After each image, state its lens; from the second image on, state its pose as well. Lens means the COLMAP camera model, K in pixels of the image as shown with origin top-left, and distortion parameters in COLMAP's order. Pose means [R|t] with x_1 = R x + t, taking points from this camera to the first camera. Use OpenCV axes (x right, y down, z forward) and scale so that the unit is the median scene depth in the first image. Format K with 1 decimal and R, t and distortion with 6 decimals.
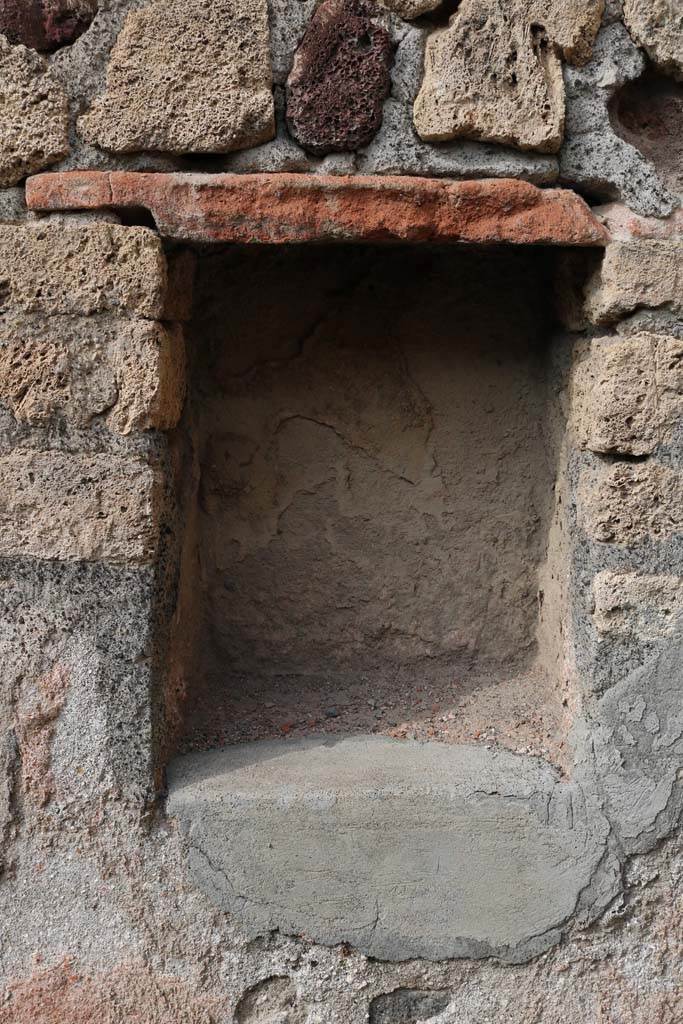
lens RADIAL K [[1105.0, 0, 341.5], [0, 1105.0, 512.0], [0, 0, 1]] dist [-0.121186, 0.155639]
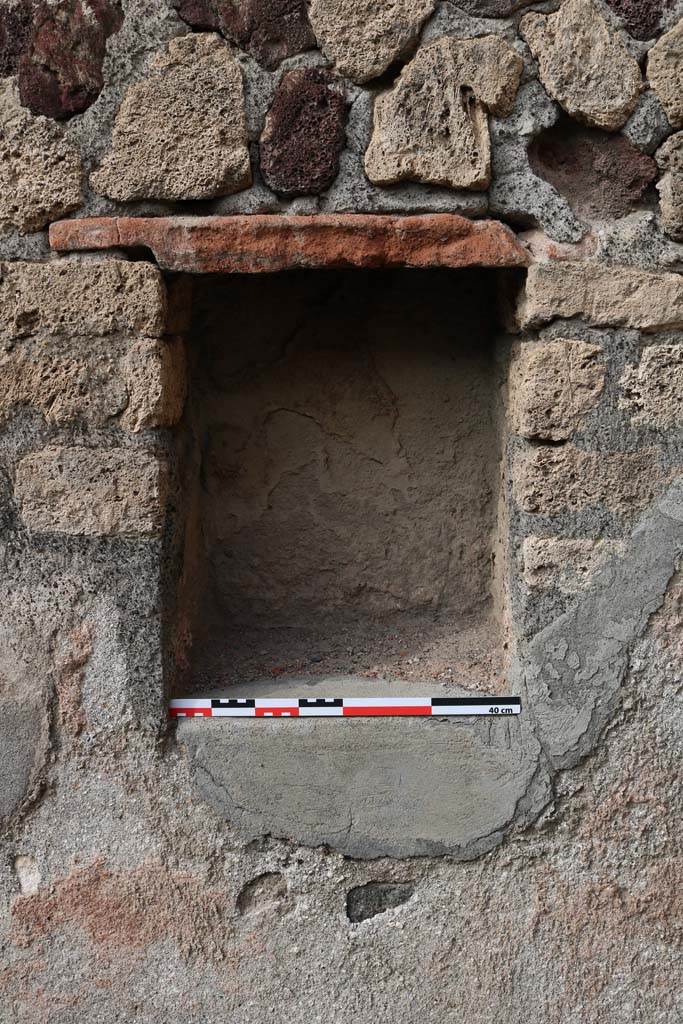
lens RADIAL K [[1105.0, 0, 341.5], [0, 1105.0, 512.0], [0, 0, 1]] dist [-0.121186, 0.155639]
pose [[0.999543, -0.018446, -0.023929, 0.060863], [0.019233, 0.999267, 0.033093, -0.017683], [0.023301, -0.033539, 0.999166, -0.224399]]
